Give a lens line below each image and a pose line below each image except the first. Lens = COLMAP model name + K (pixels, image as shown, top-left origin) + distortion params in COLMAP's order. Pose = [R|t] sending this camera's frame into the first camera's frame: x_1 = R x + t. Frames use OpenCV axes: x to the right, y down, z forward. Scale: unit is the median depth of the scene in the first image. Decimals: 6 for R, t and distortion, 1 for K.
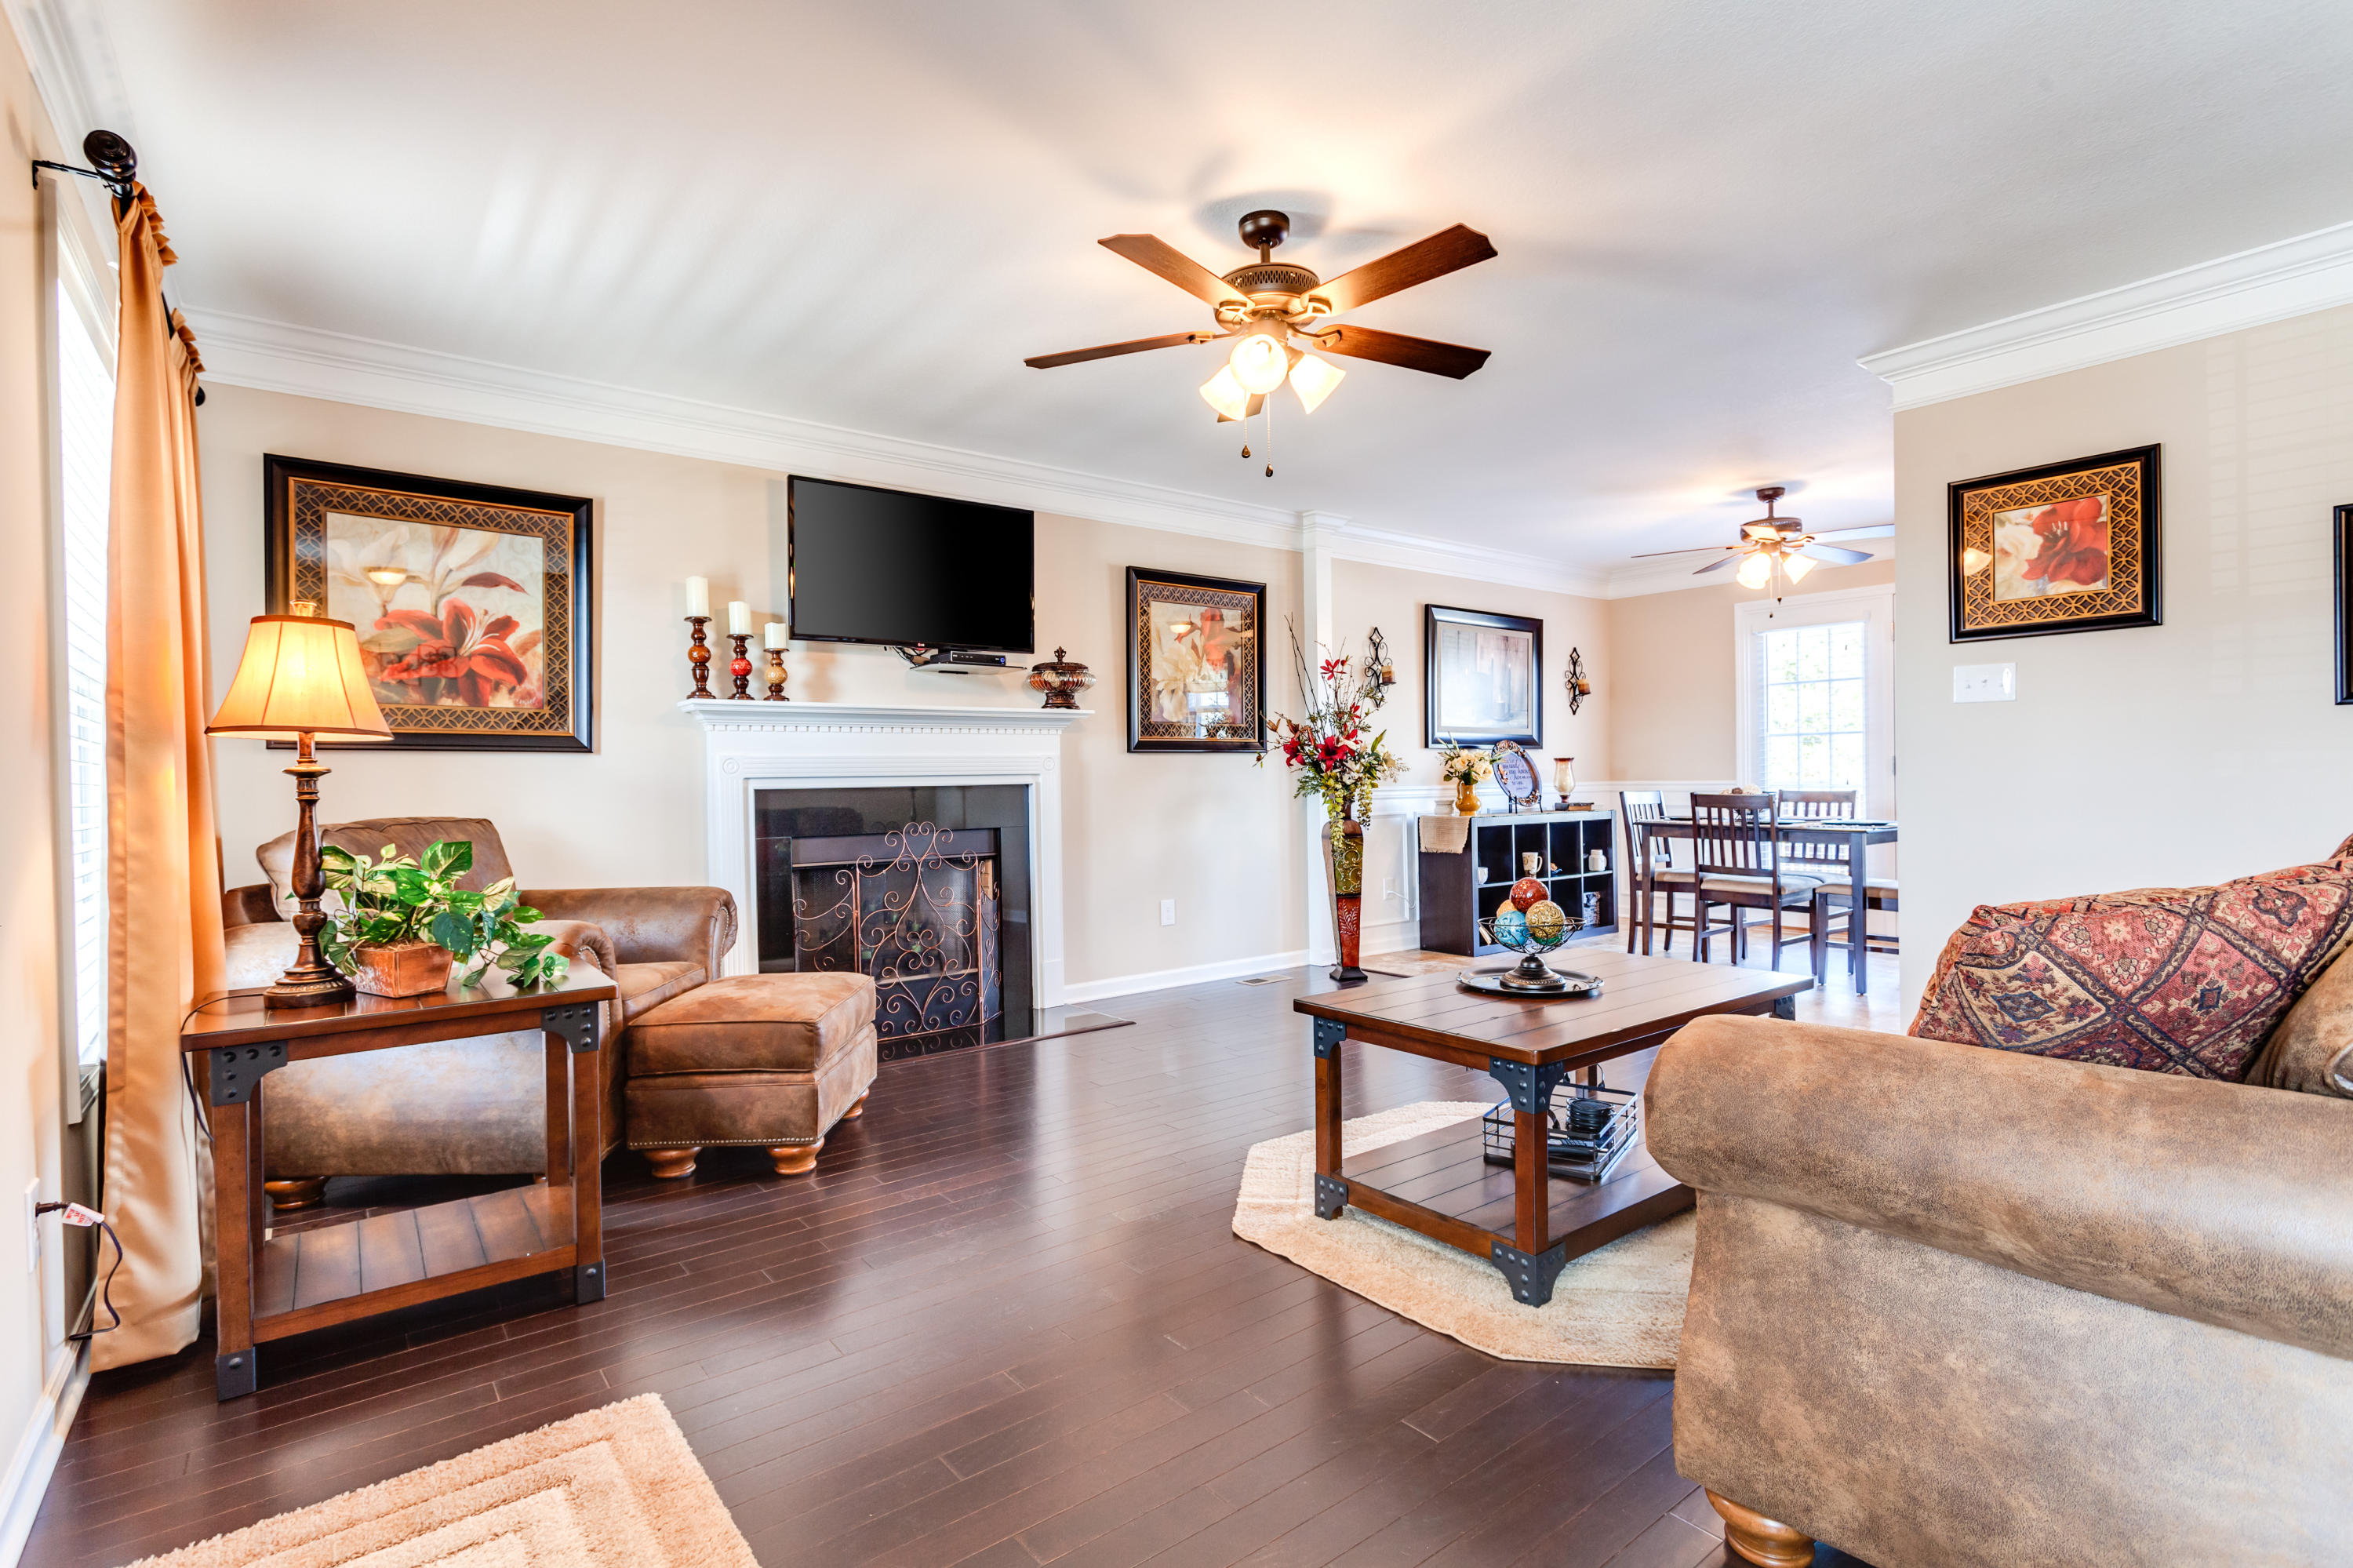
lens RADIAL K [[1113.5, 0, 1187.8], [0, 1113.5, 790.2], [0, 0, 1]] dist [-0.002922, 0.004437]
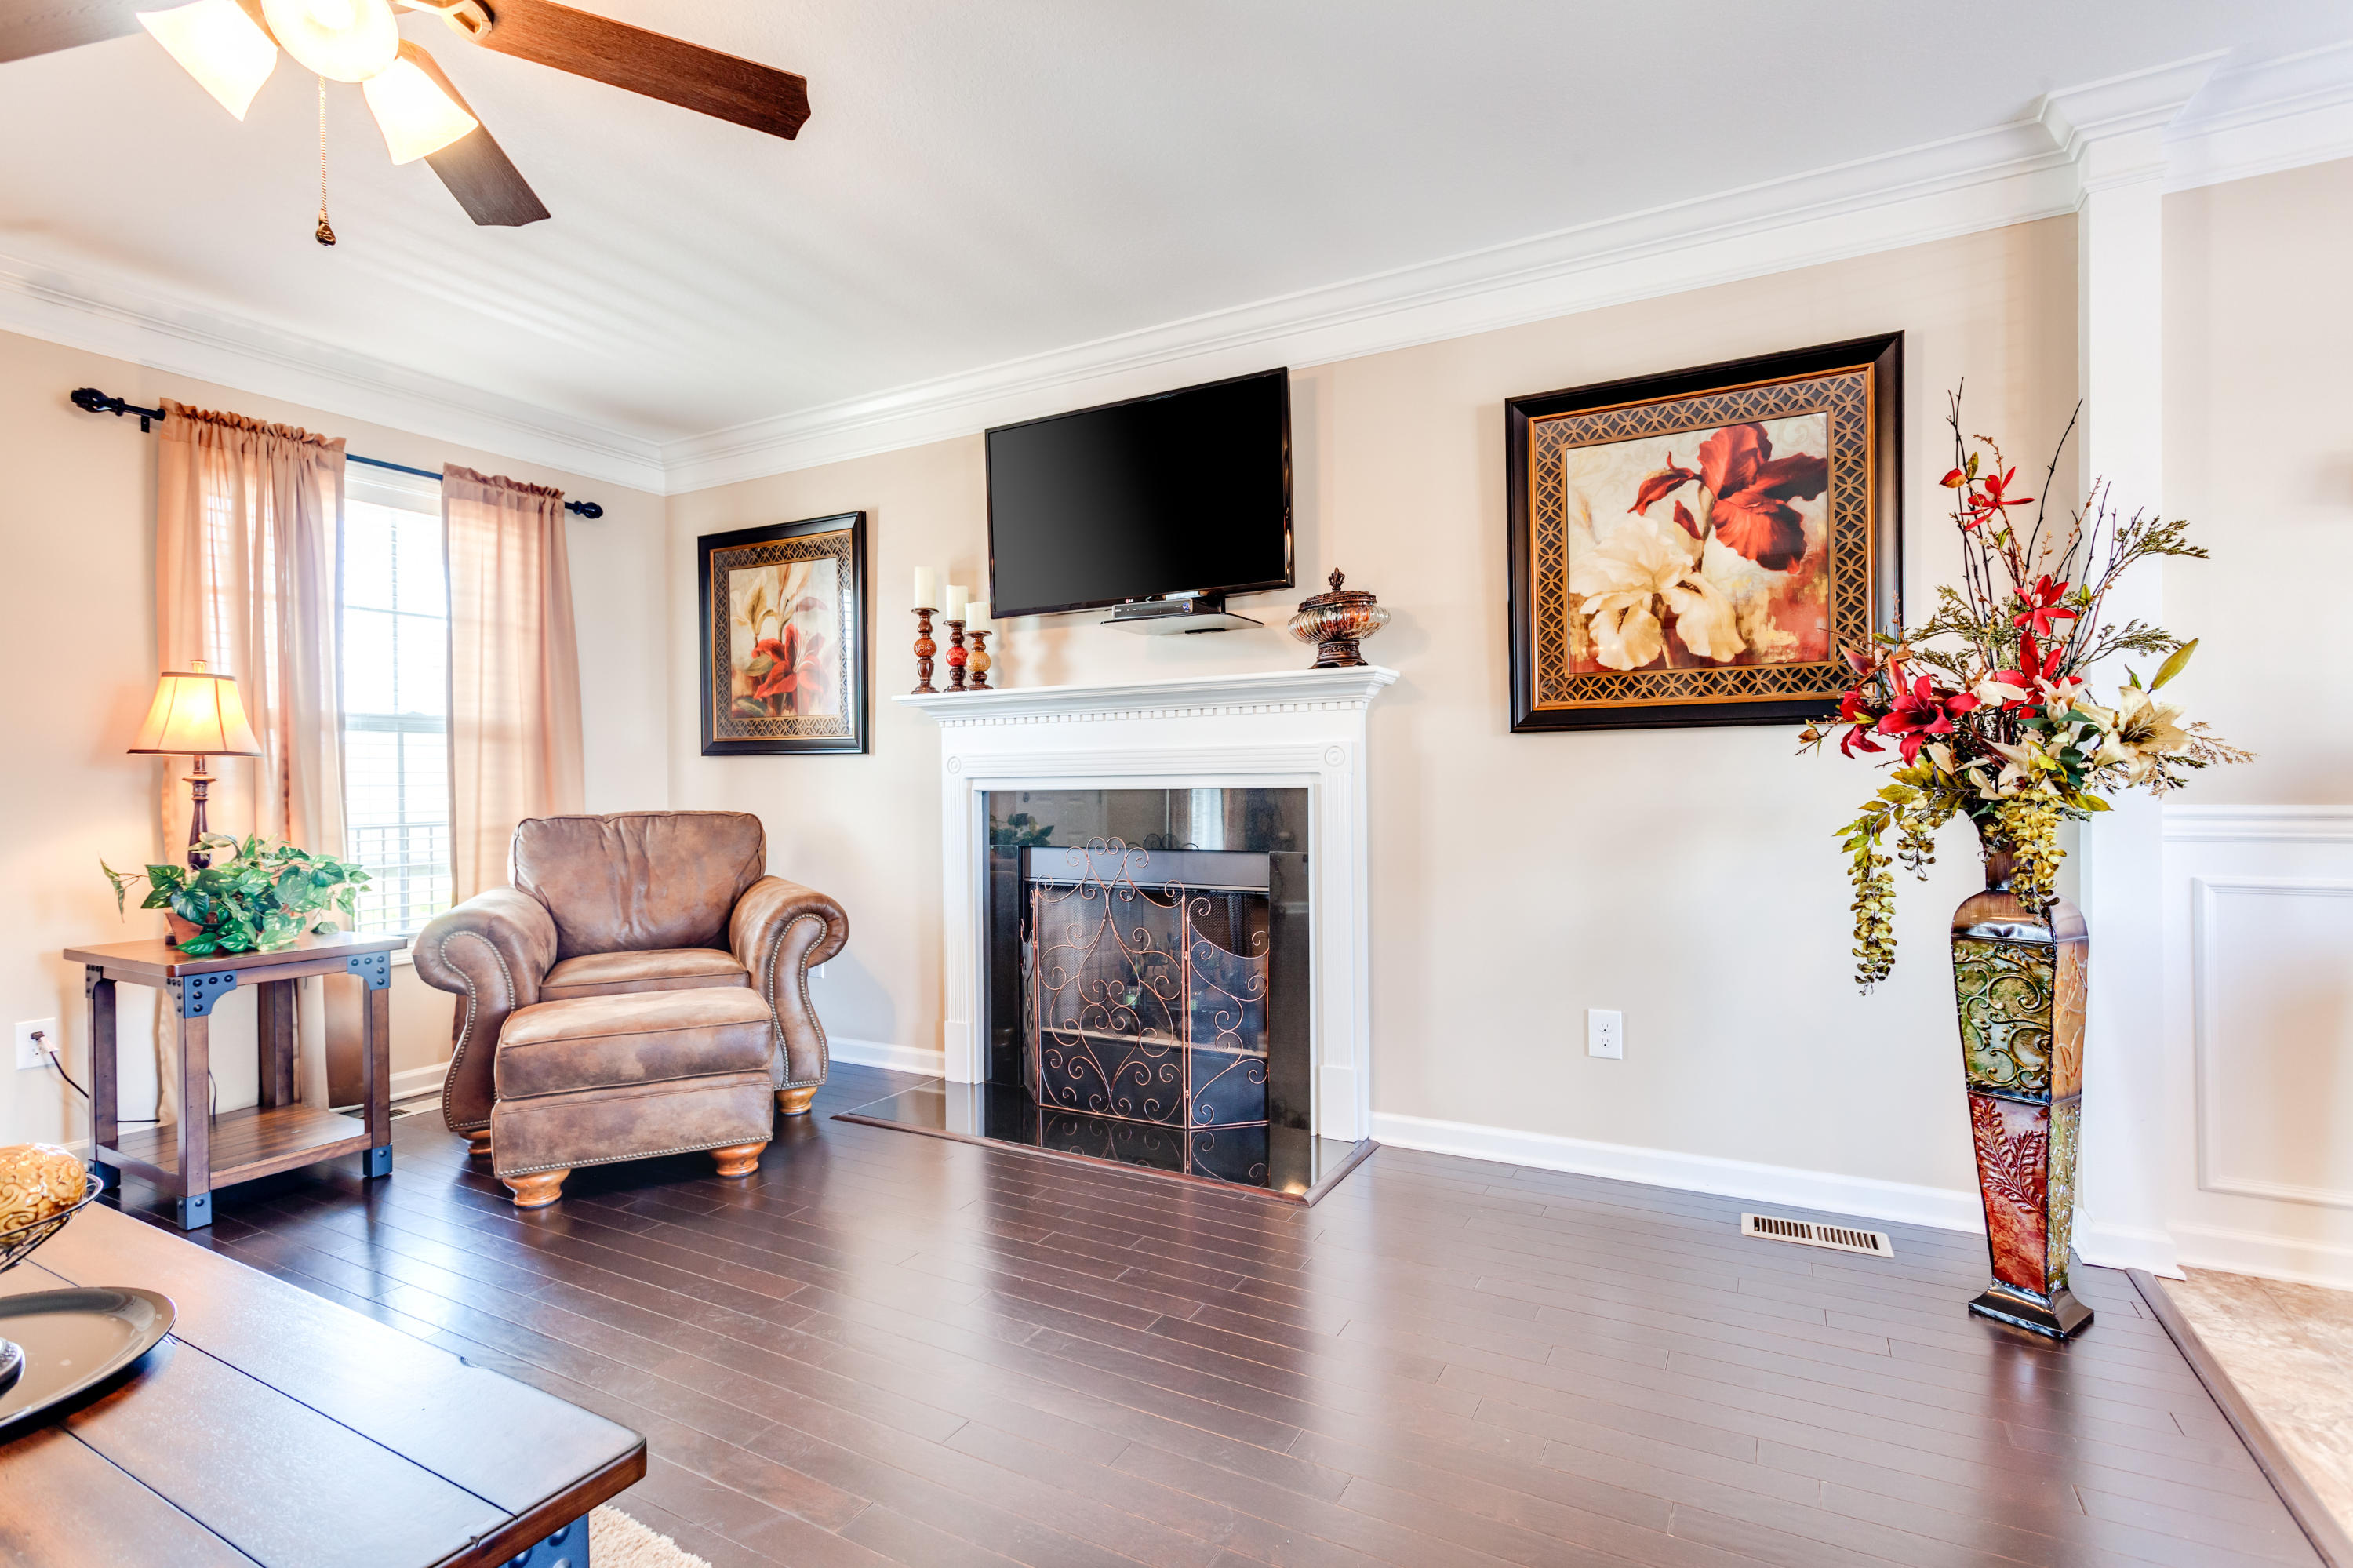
lens RADIAL K [[1113.5, 0, 1155.0], [0, 1113.5, 772.2], [0, 0, 1]] dist [-0.002922, 0.004437]
pose [[0.388743, 0.003538, -0.921340, 0.348232], [-0.004905, 0.999986, 0.001771, -0.012333], [0.921333, 0.003831, 0.388755, 0.546062]]
